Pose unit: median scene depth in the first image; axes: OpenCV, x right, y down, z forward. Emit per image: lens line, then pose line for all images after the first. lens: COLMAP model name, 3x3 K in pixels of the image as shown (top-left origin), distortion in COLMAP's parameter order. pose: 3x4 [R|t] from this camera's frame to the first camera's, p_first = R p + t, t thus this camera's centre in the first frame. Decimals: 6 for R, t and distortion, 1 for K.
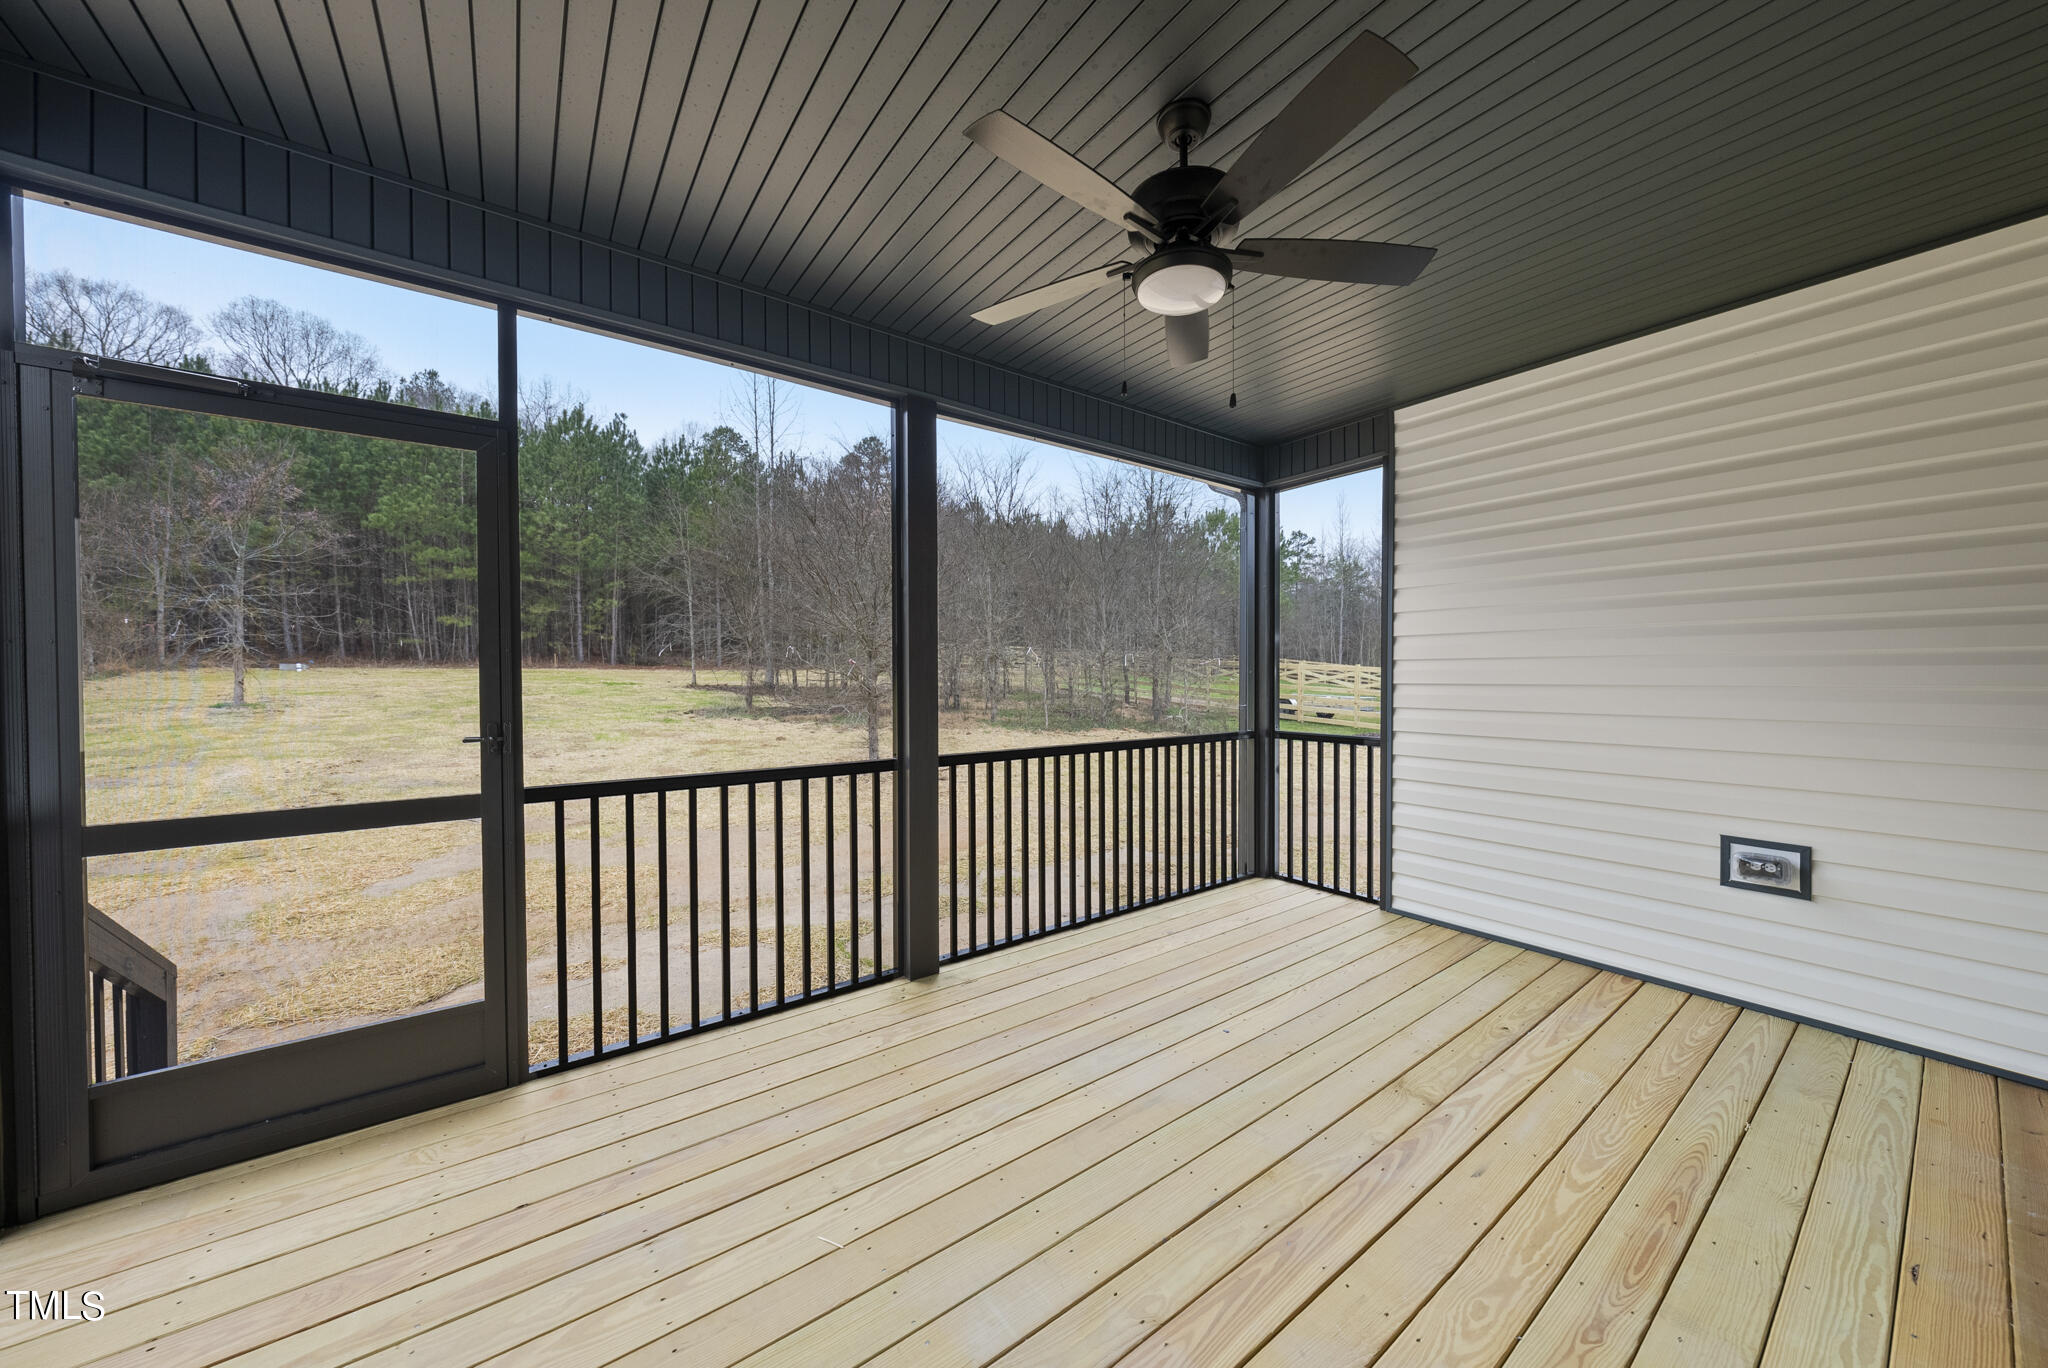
lens RADIAL K [[707.6, 0, 1038.2], [0, 707.6, 682.8], [0, 0, 1]] dist [-0.004518, 0.000260]
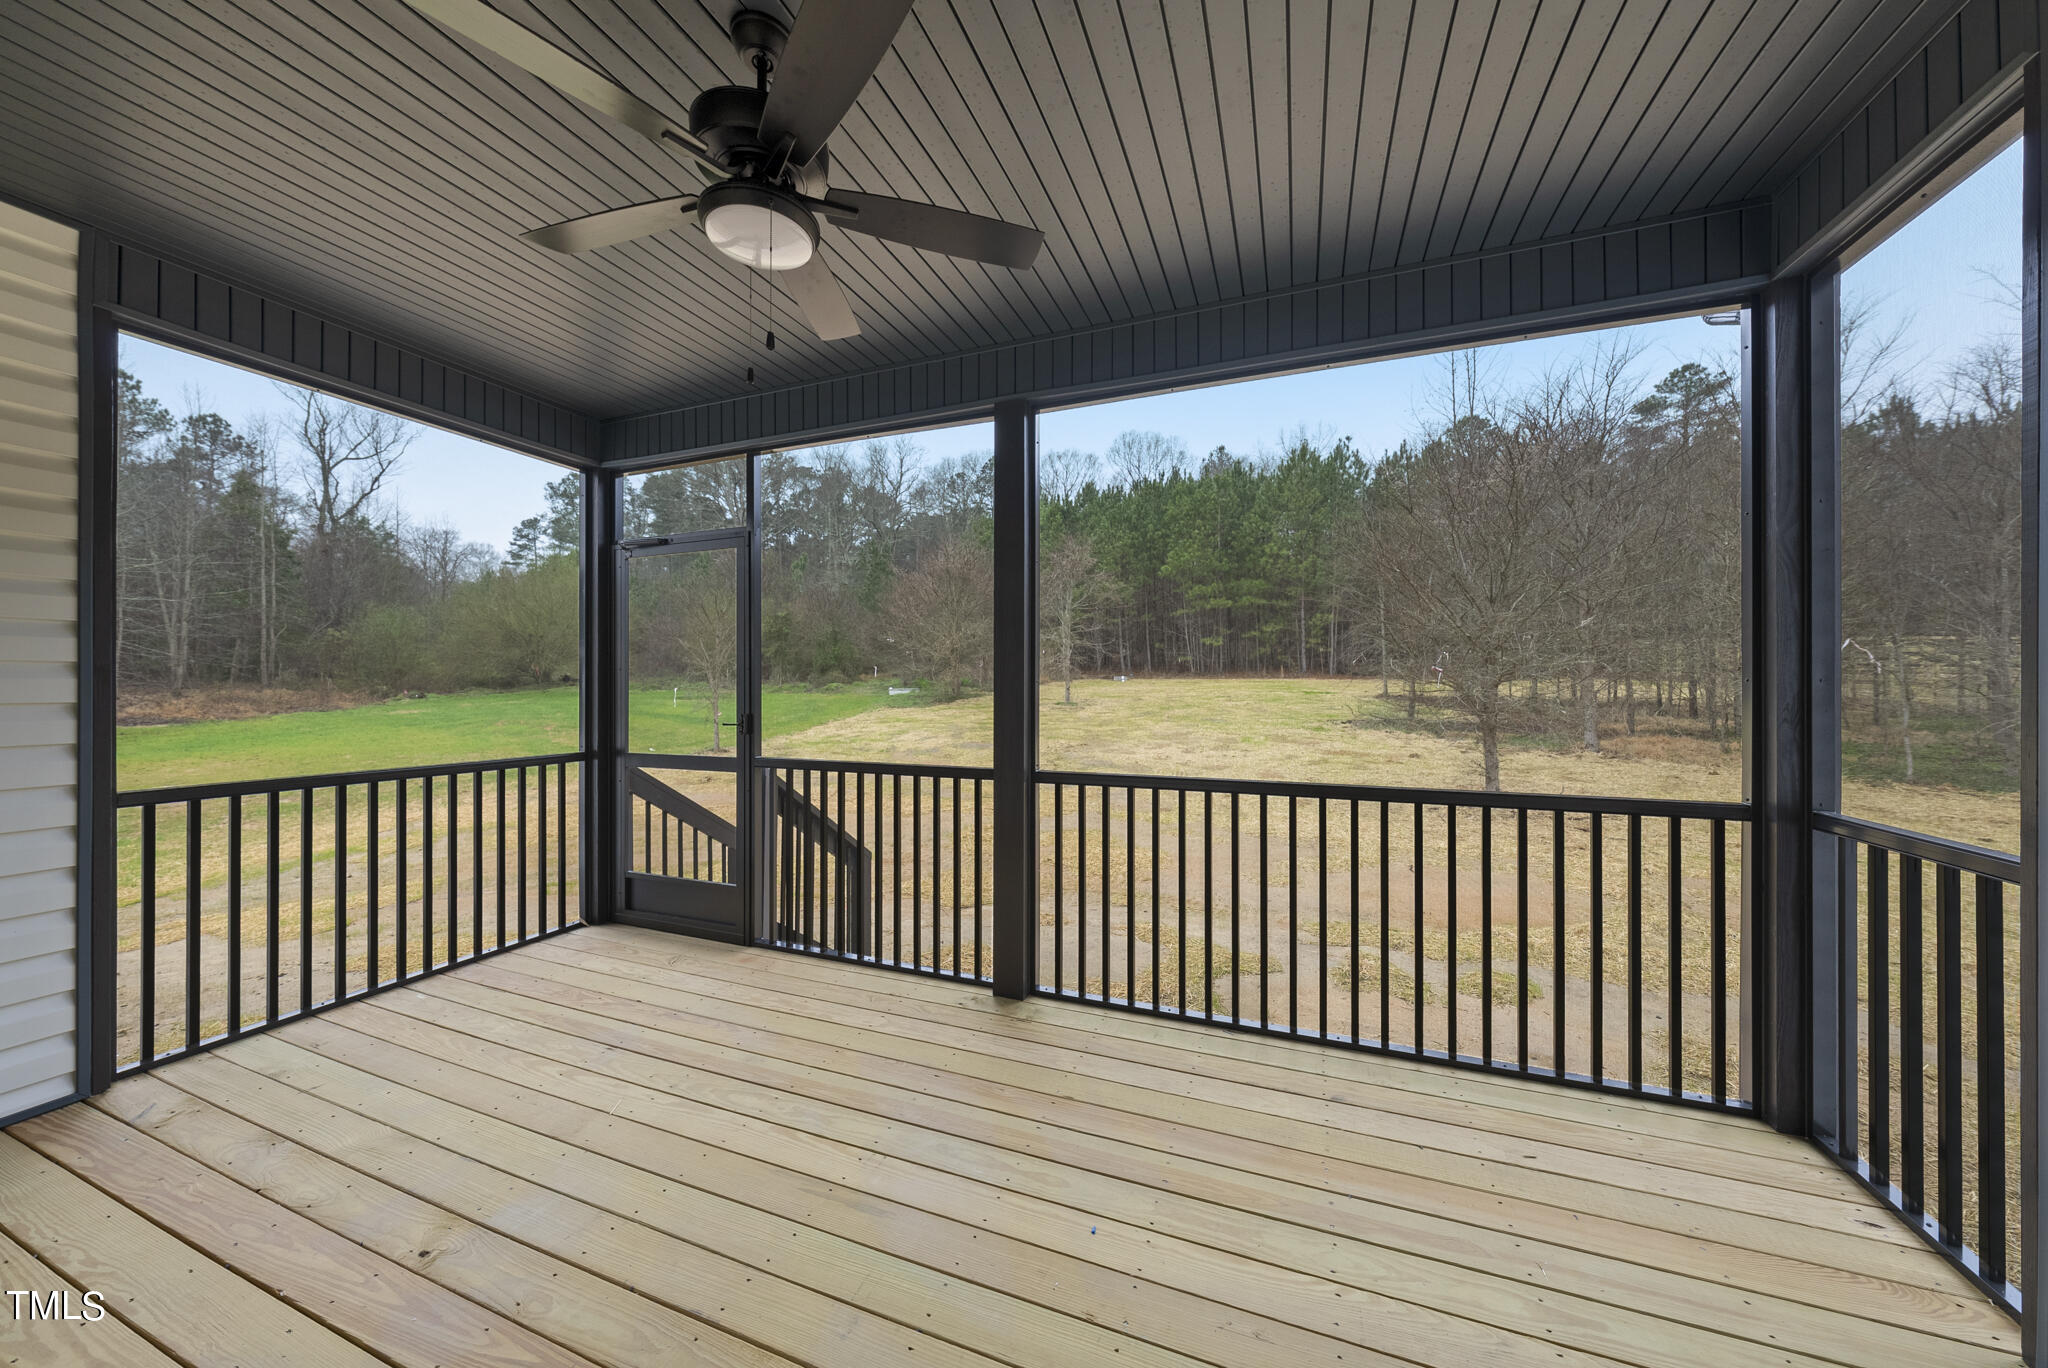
lens RADIAL K [[707.6, 0, 1021.1], [0, 707.6, 680.1], [0, 0, 1]] dist [-0.004518, 0.000260]
pose [[0.521485, -0.004953, -0.853246, 0.173334], [-0.010098, 0.999877, -0.011975, -0.001593], [0.853201, 0.014861, 0.521371, 0.130576]]
